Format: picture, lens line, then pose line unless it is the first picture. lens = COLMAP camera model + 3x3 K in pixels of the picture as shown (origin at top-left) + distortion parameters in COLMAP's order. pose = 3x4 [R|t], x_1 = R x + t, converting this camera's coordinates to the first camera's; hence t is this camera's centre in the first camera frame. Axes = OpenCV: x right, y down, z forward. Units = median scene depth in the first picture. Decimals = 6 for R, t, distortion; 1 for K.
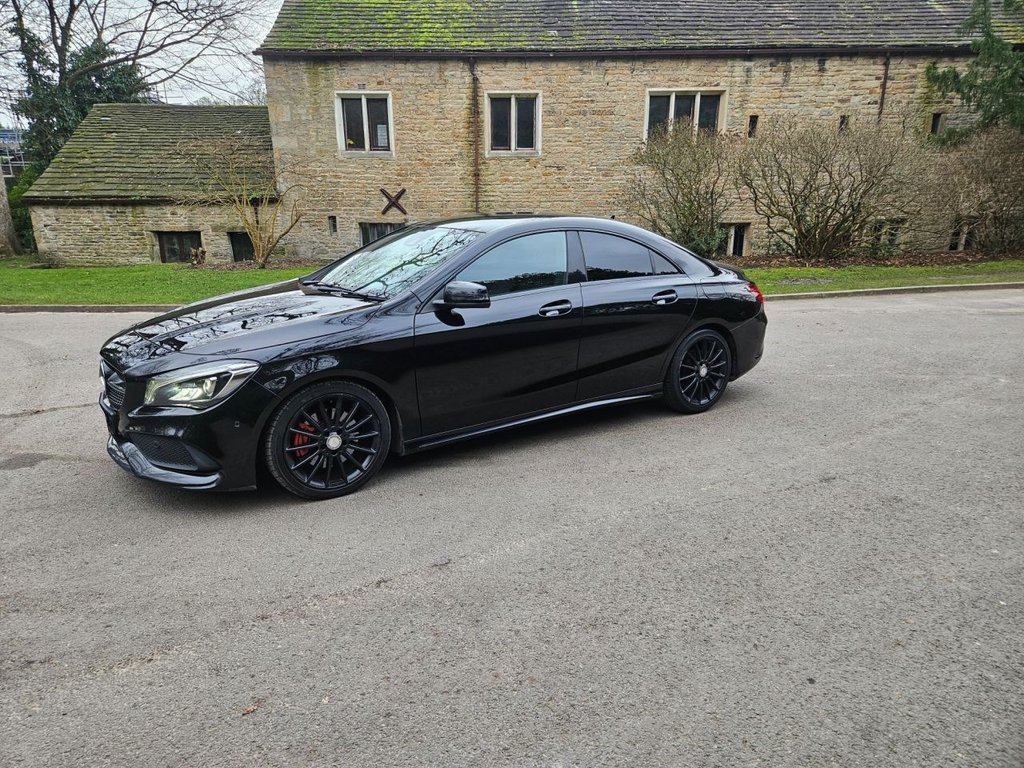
lens RADIAL K [[674.2, 0, 503.5], [0, 674.2, 383.5], [0, 0, 1]] dist [0.076393, -0.057770]
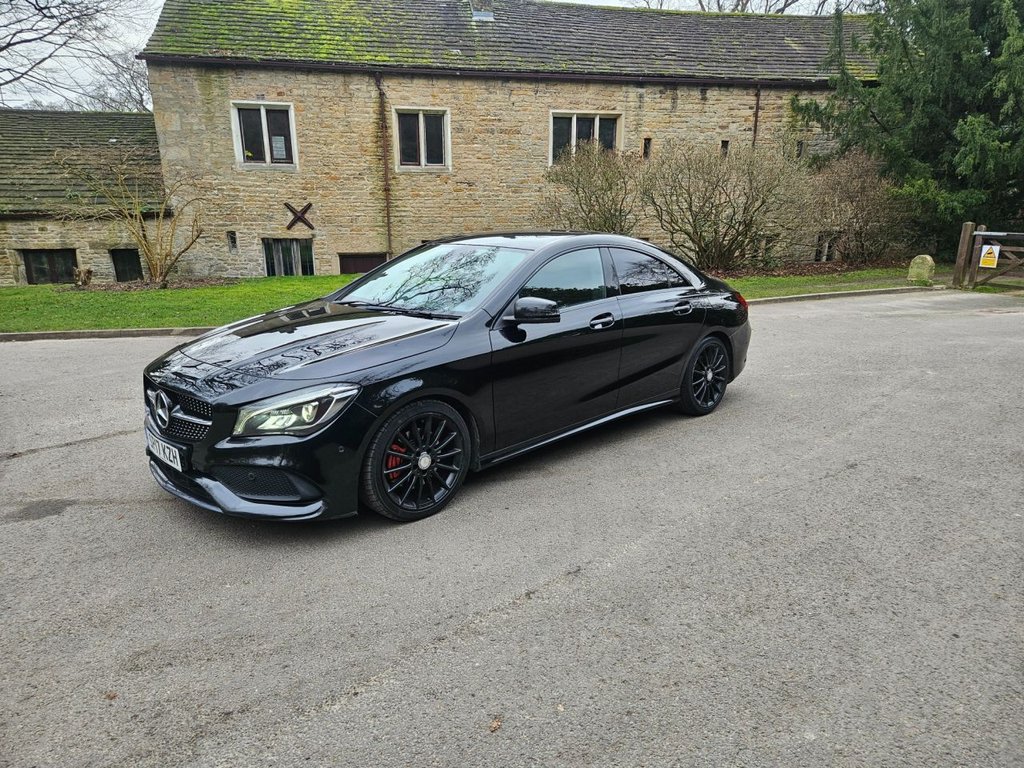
lens RADIAL K [[675.8, 0, 518.8], [0, 675.8, 383.1], [0, 0, 1]] dist [0.074427, -0.055143]
pose [[0.979987, -0.046904, 0.193454, -0.057983], [0.050969, 0.998571, -0.016088, -0.001102], [-0.192423, 0.025626, 0.980977, -0.000762]]
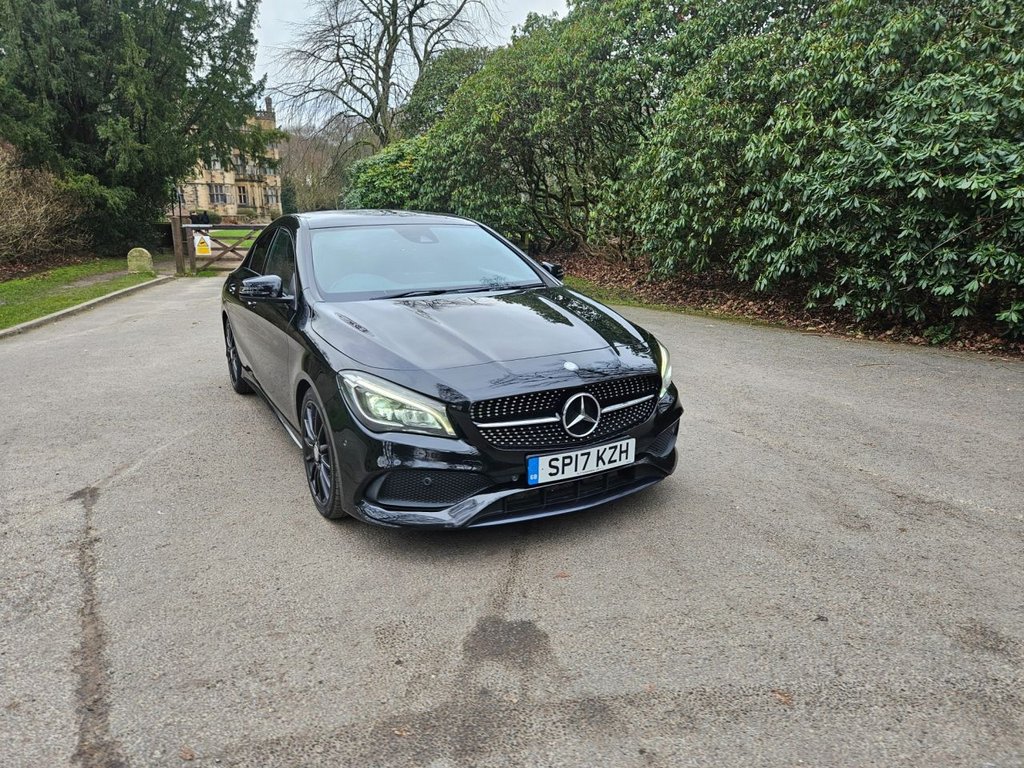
lens RADIAL K [[693.4, 0, 511.1], [0, 693.4, 383.4], [0, 0, 1]] dist [0.071363, -0.060569]
pose [[0.065360, -0.240567, 0.968430, -0.271224], [0.270565, 0.938421, 0.214852, -0.047356], [-0.960481, 0.247980, 0.126424, 0.195424]]
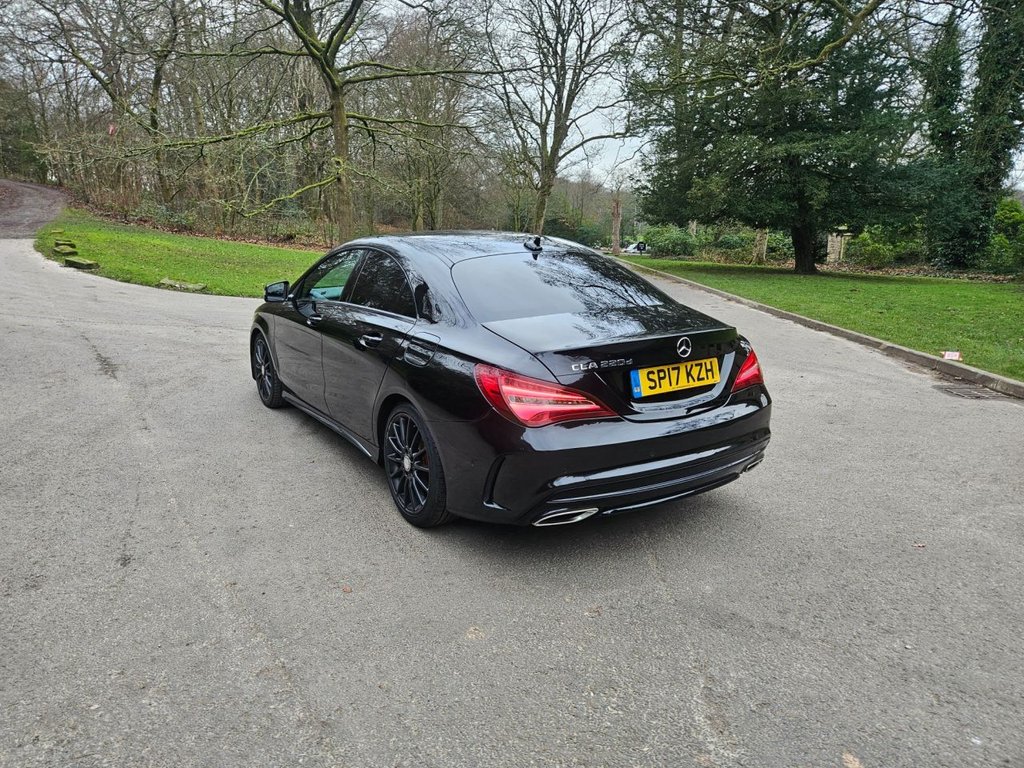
lens RADIAL K [[686.1, 0, 500.0], [0, 686.1, 386.7], [0, 0, 1]] dist [0.070240, -0.055564]
pose [[-0.000683, 0.226558, -0.973997, 0.259414], [-0.255300, 0.941682, 0.219220, -0.072721], [0.966862, 0.248811, 0.057197, 0.280590]]
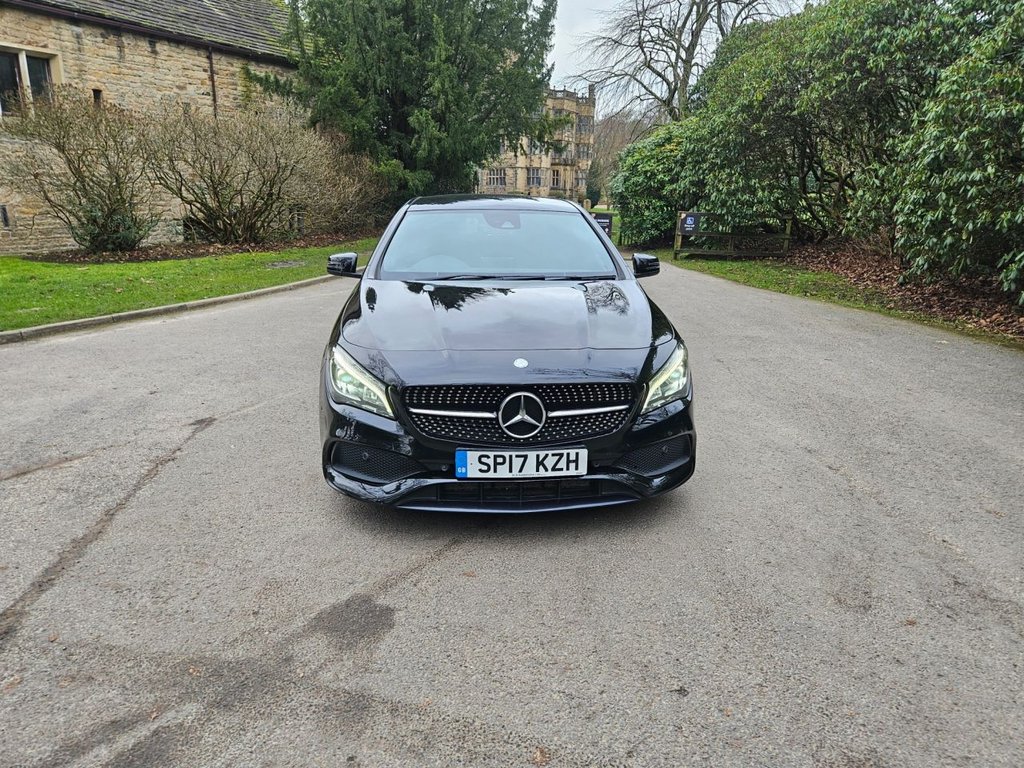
lens RADIAL K [[688.9, 0, 518.6], [0, 688.9, 377.2], [0, 0, 1]] dist [0.071376, -0.057007]
pose [[0.465520, -0.221442, 0.856887, -0.245667], [0.219569, 0.966821, 0.130567, -0.029917], [-0.857369, 0.127364, 0.498696, 0.125969]]
